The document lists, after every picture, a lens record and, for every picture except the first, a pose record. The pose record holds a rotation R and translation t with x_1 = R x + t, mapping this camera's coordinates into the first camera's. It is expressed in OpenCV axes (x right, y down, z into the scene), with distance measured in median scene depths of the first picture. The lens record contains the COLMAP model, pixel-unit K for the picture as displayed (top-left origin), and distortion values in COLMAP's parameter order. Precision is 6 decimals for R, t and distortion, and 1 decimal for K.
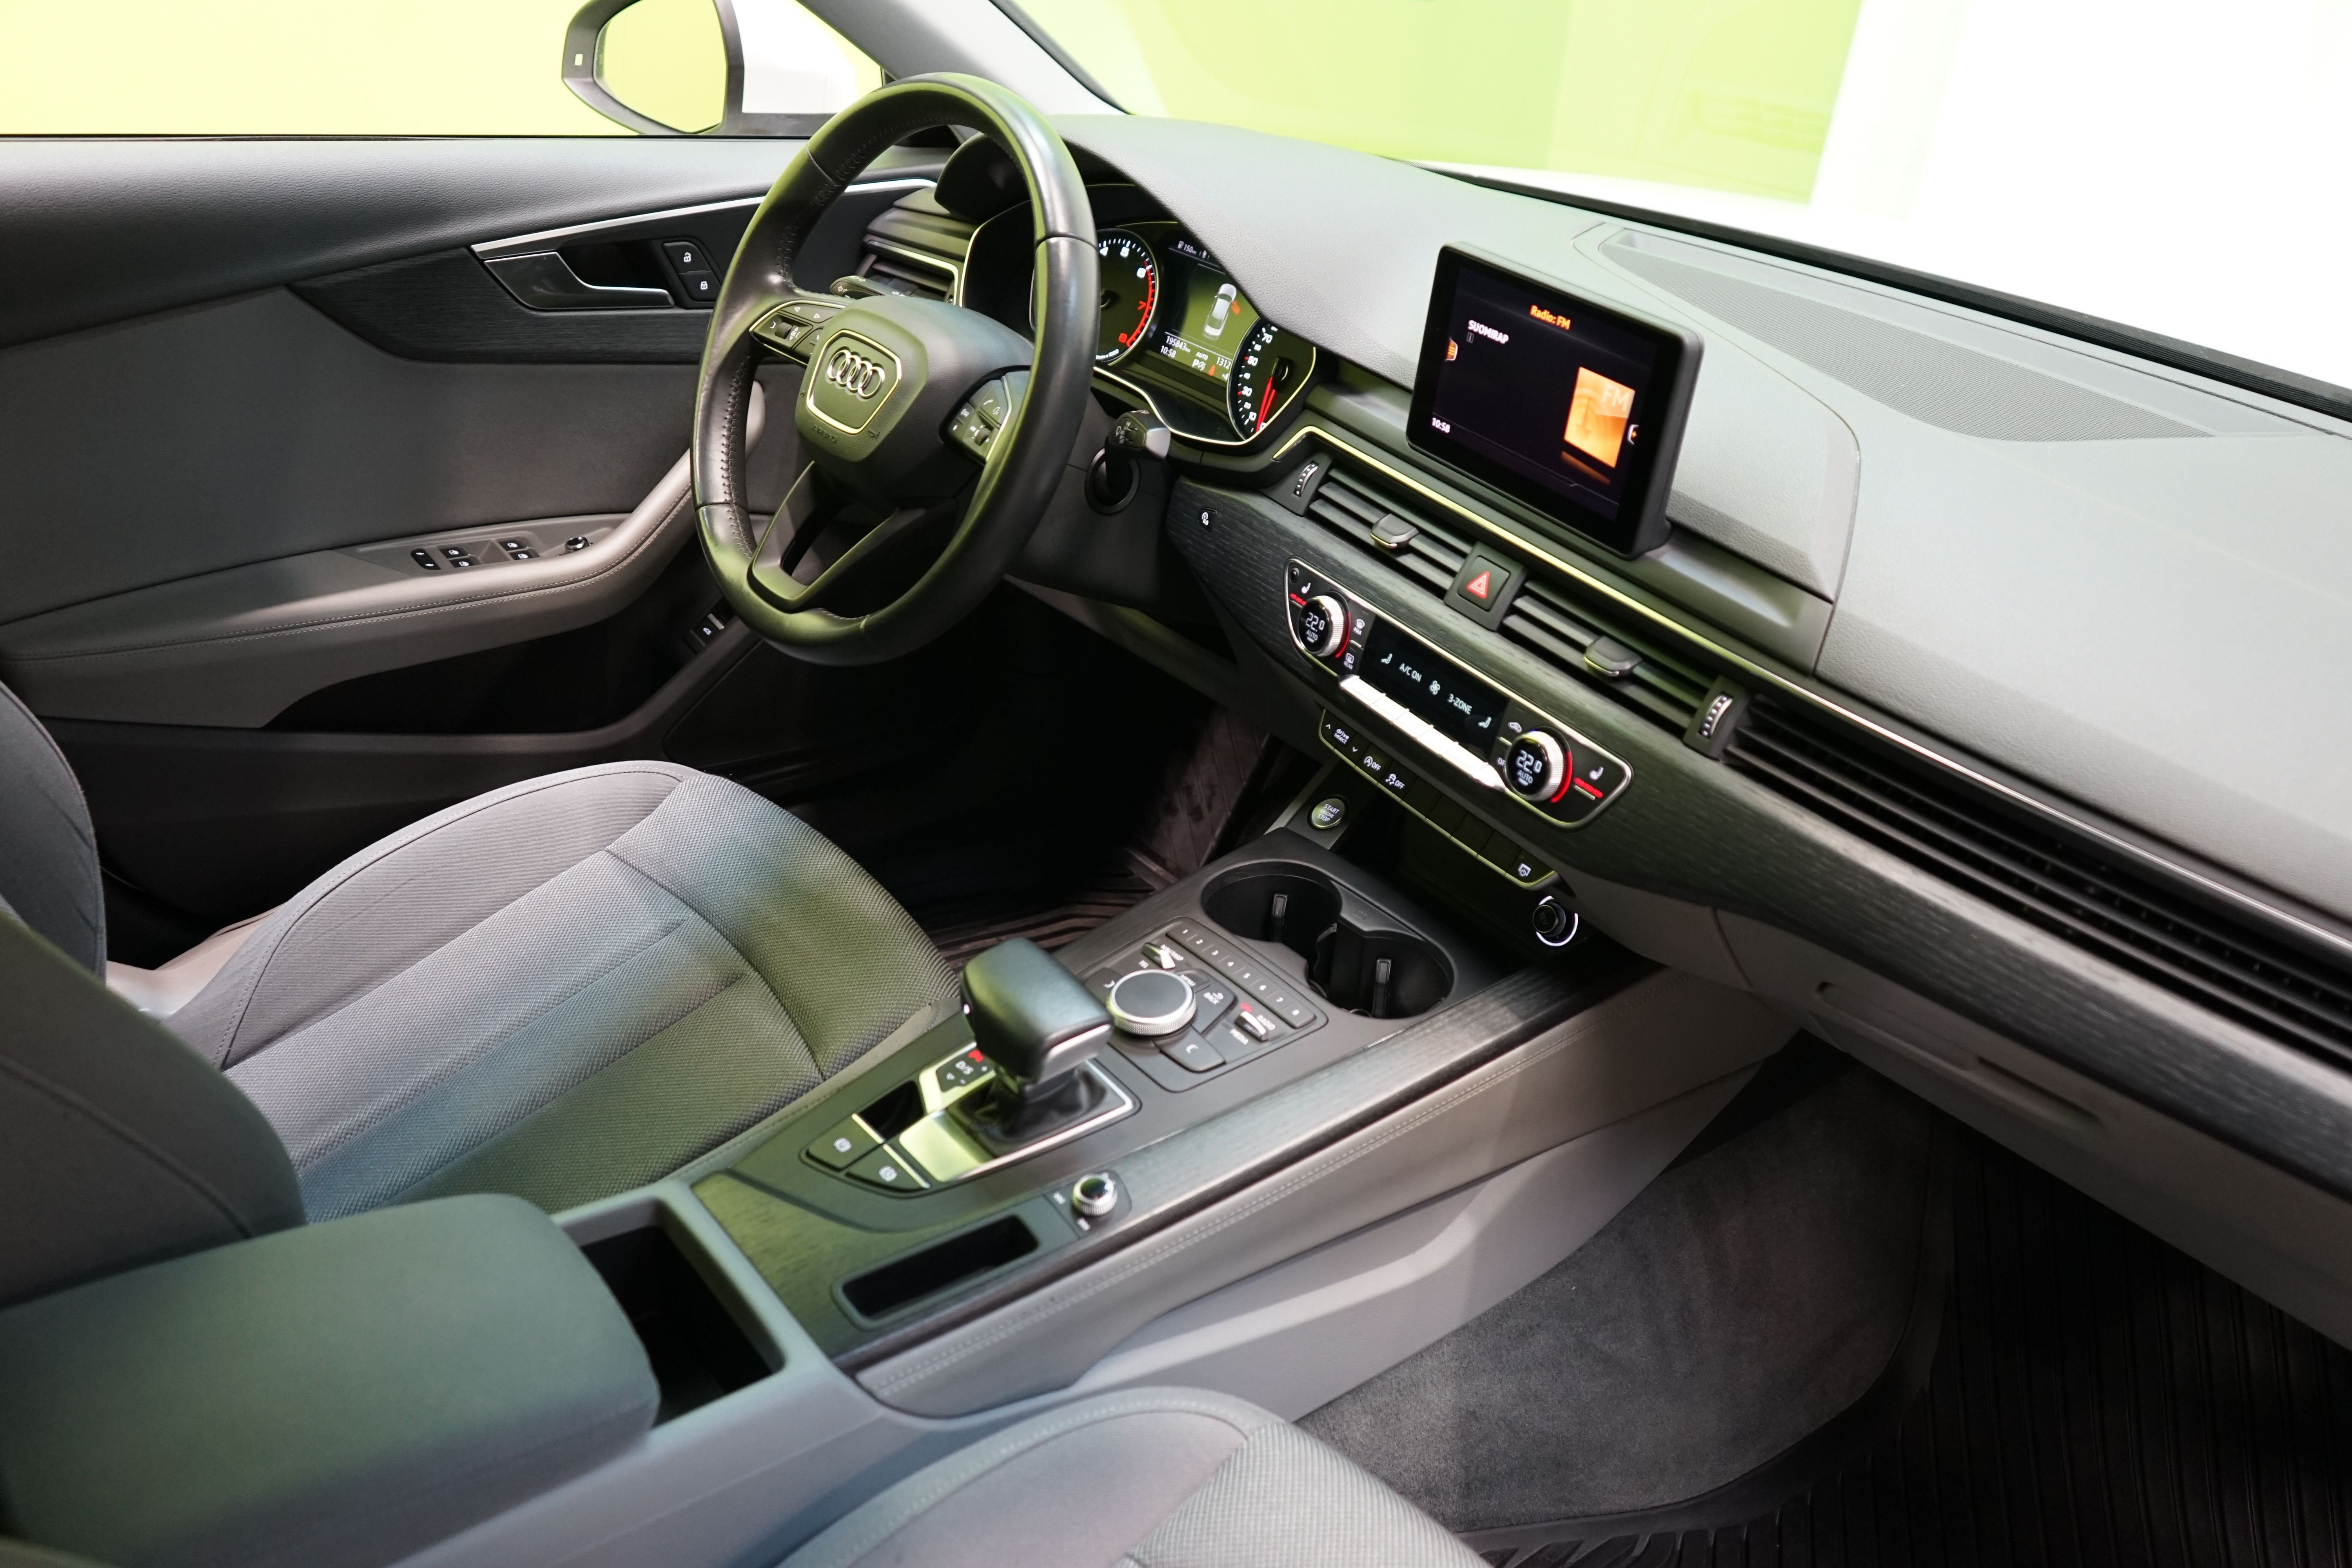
lens RADIAL K [[1903.1, 0, 1180.6], [0, 1903.1, 787.5], [0, 0, 1]] dist [-0.003896, 0.001177]
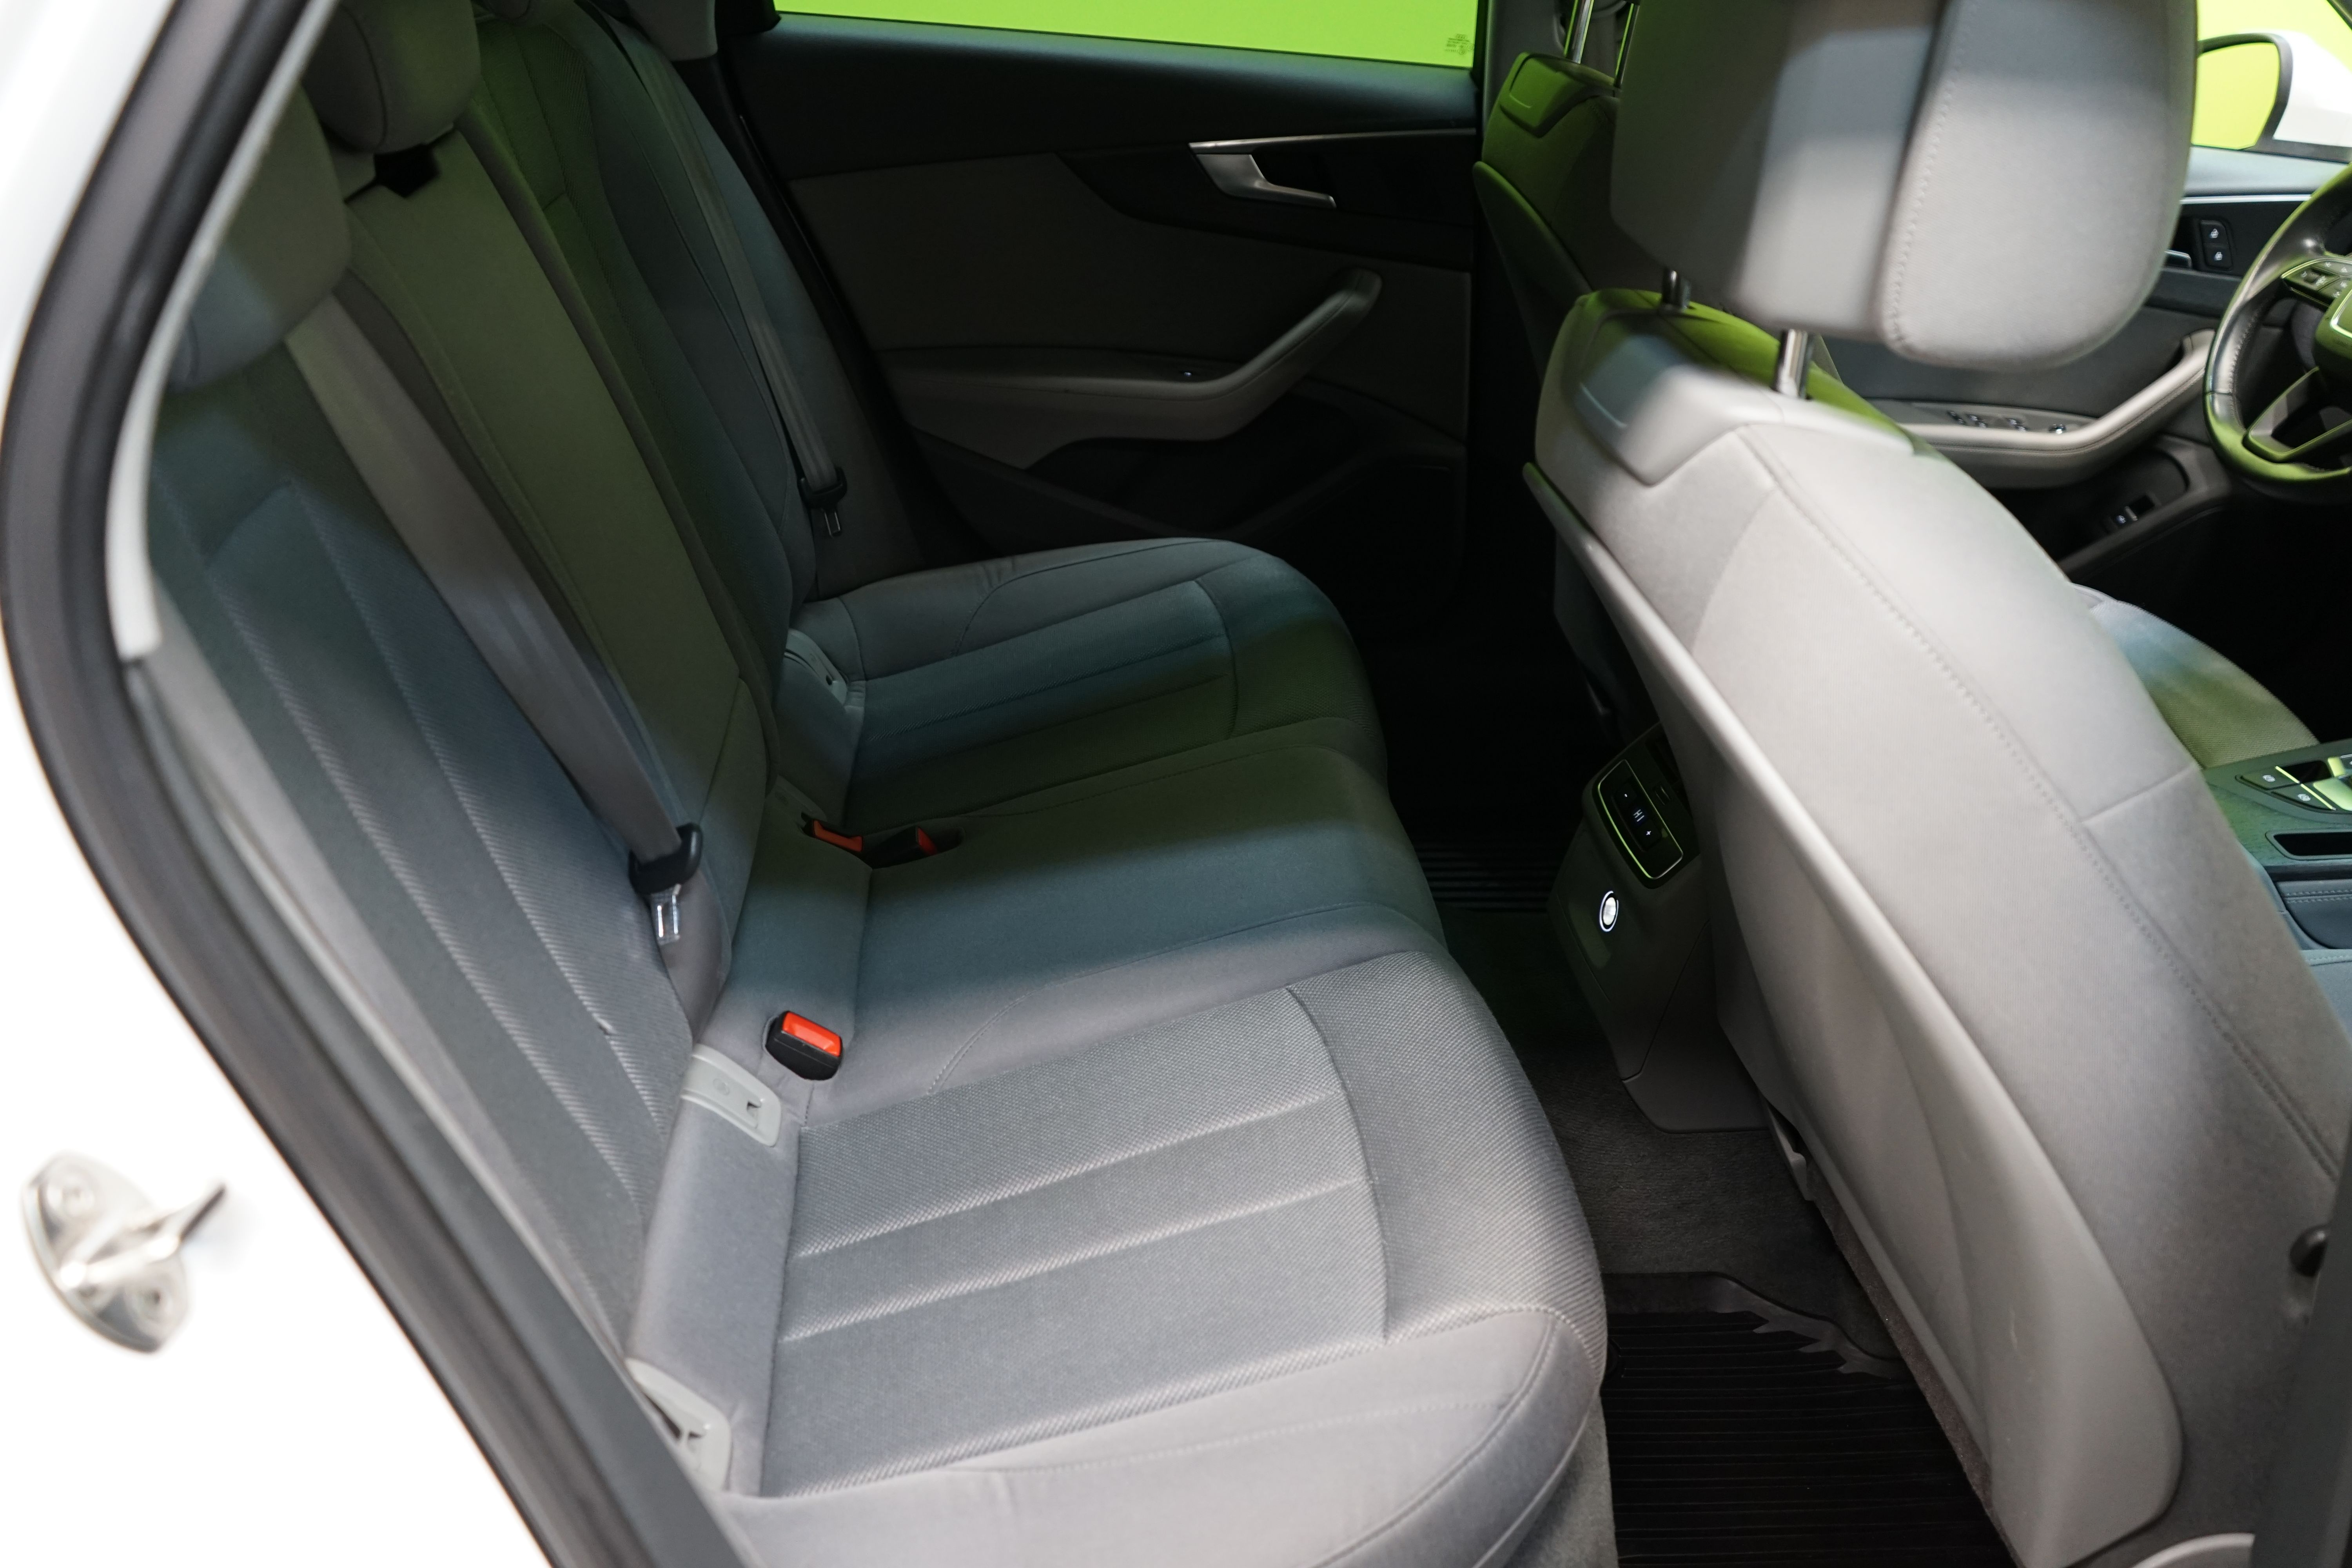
lens RADIAL K [[1903.1, 0, 1183.3], [0, 1903.1, 785.2], [0, 0, 1]] dist [-0.003896, 0.001177]
pose [[0.833057, 0.246352, -0.495306, -0.133931], [-0.272536, 0.961937, 0.020063, 0.359922], [0.481395, 0.118275, 0.868487, -0.643415]]
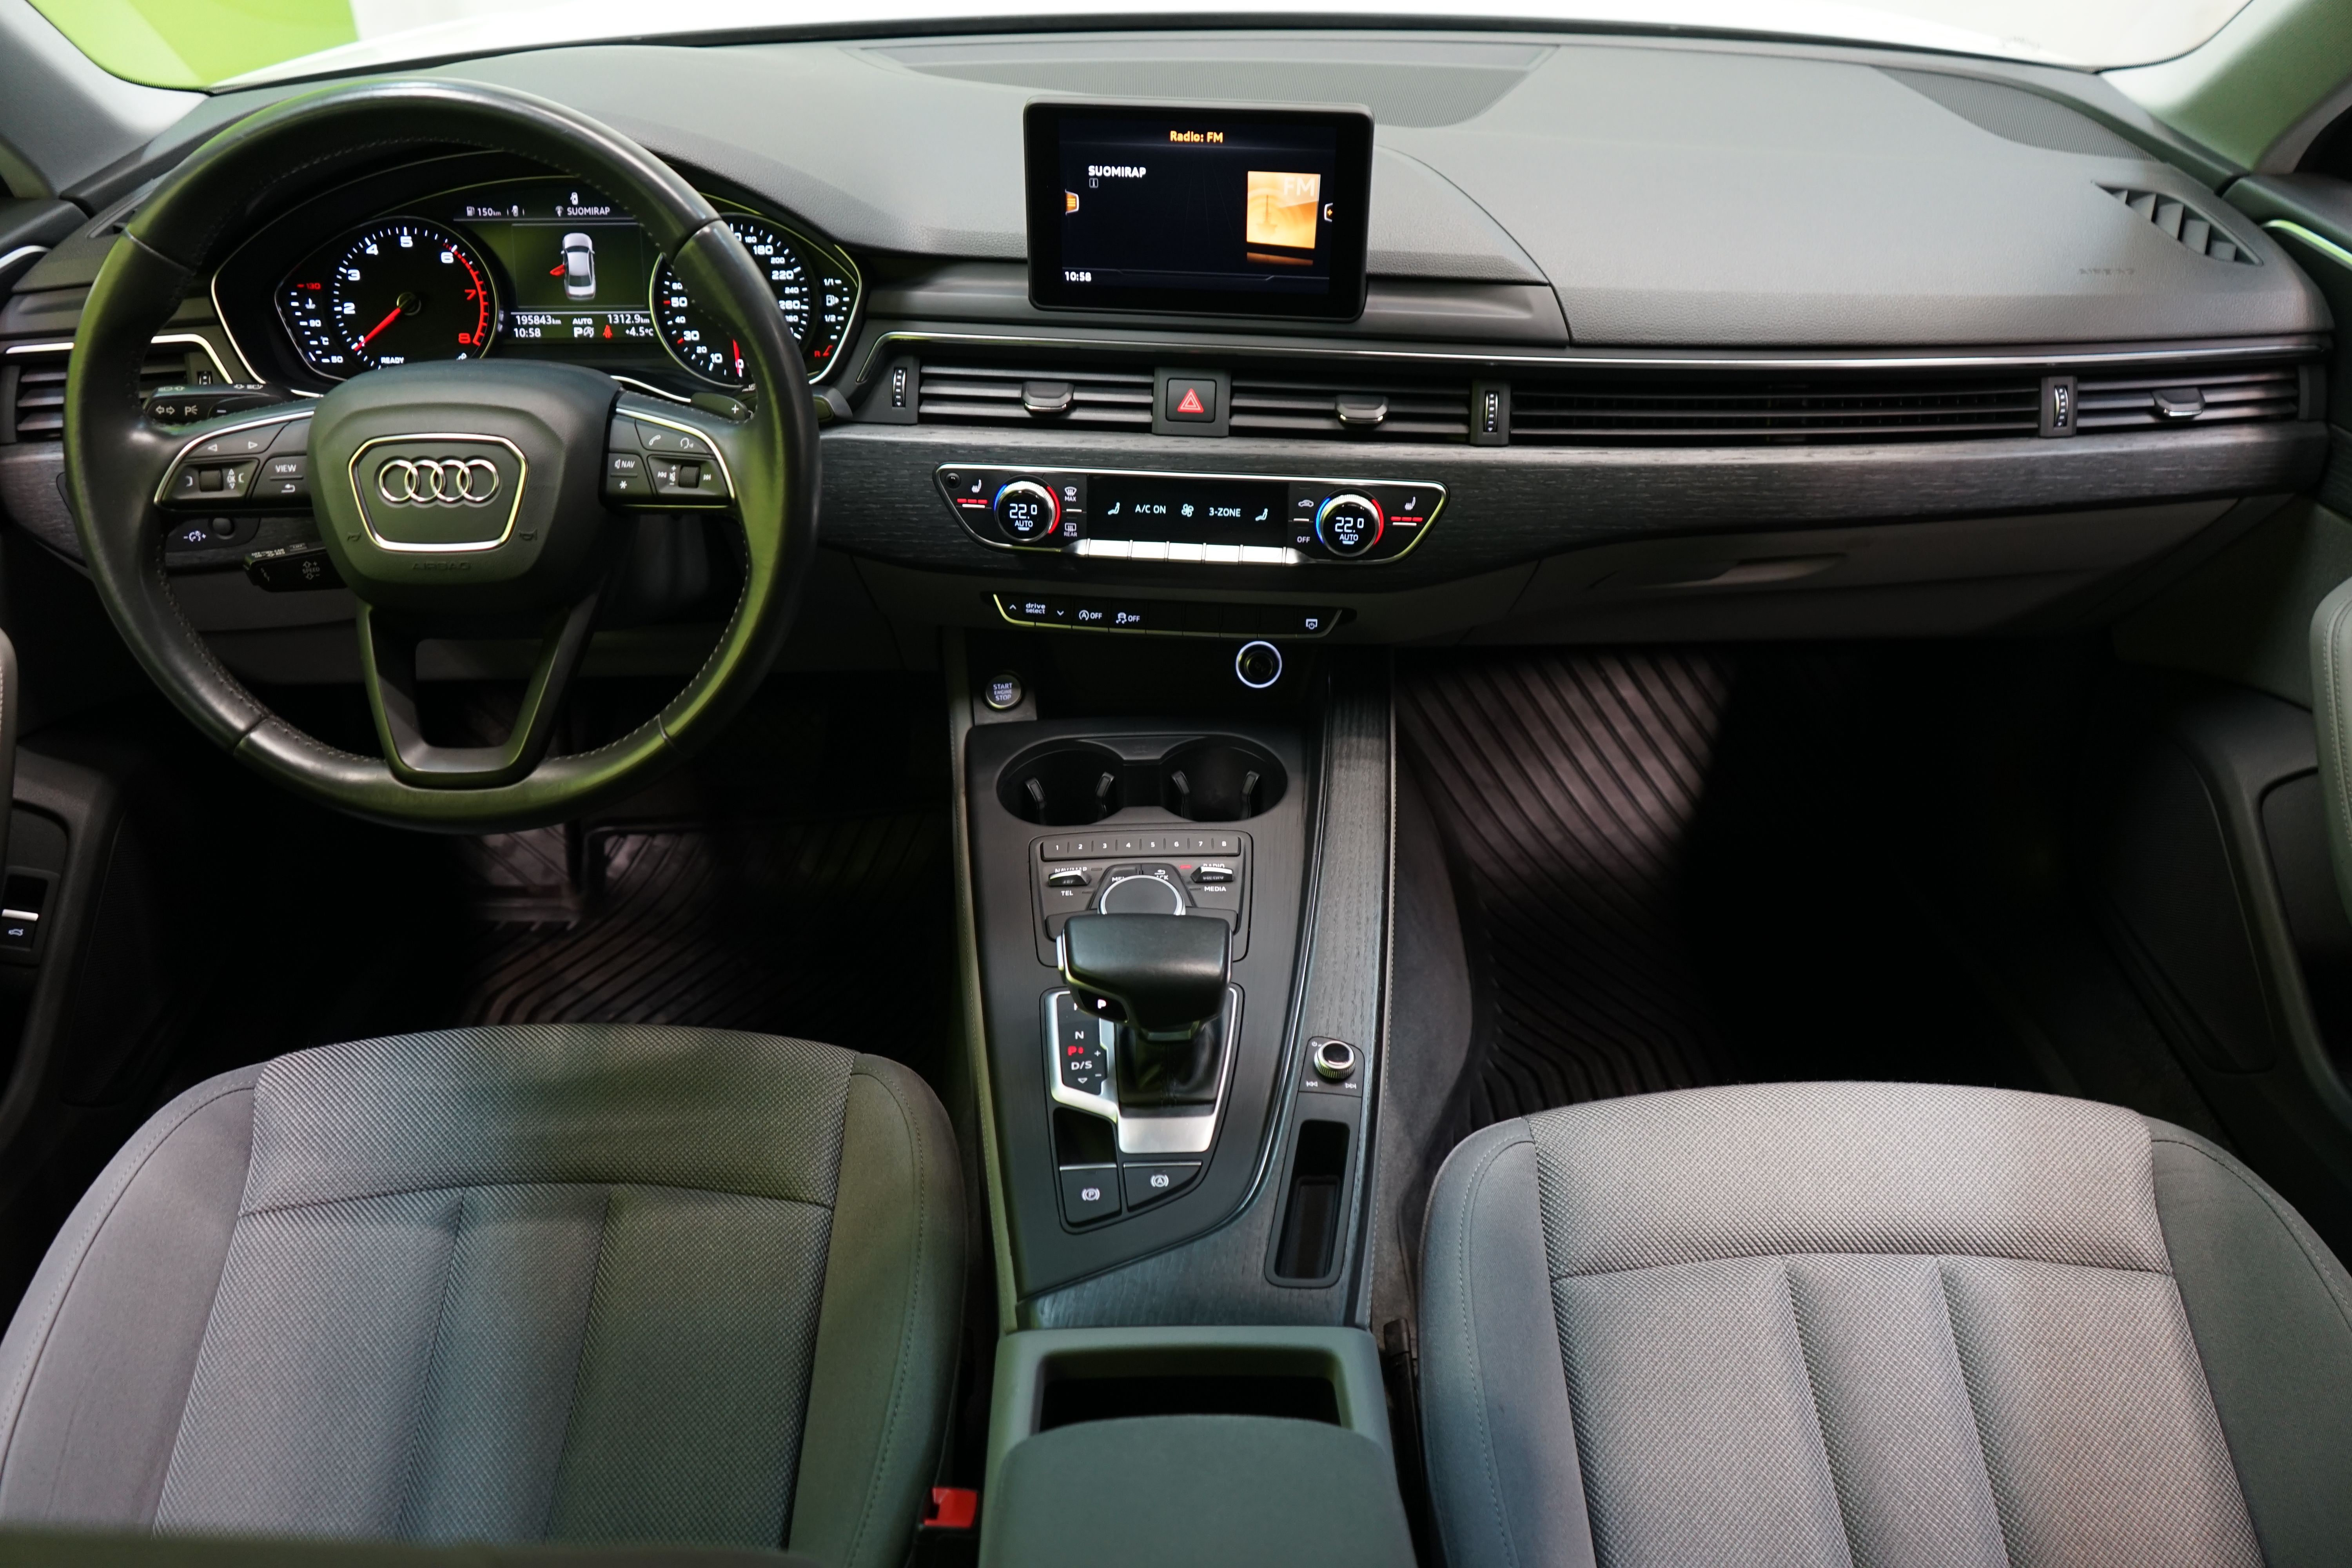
lens RADIAL K [[1903.1, 0, 1183.3], [0, 1903.1, 780.5], [0, 0, 1]] dist [-0.003896, 0.001177]
pose [[0.608513, -0.506396, 0.610962, -0.567990], [0.424184, 0.858261, 0.288886, -0.221800], [-0.670656, 0.083370, 0.737068, 0.227553]]
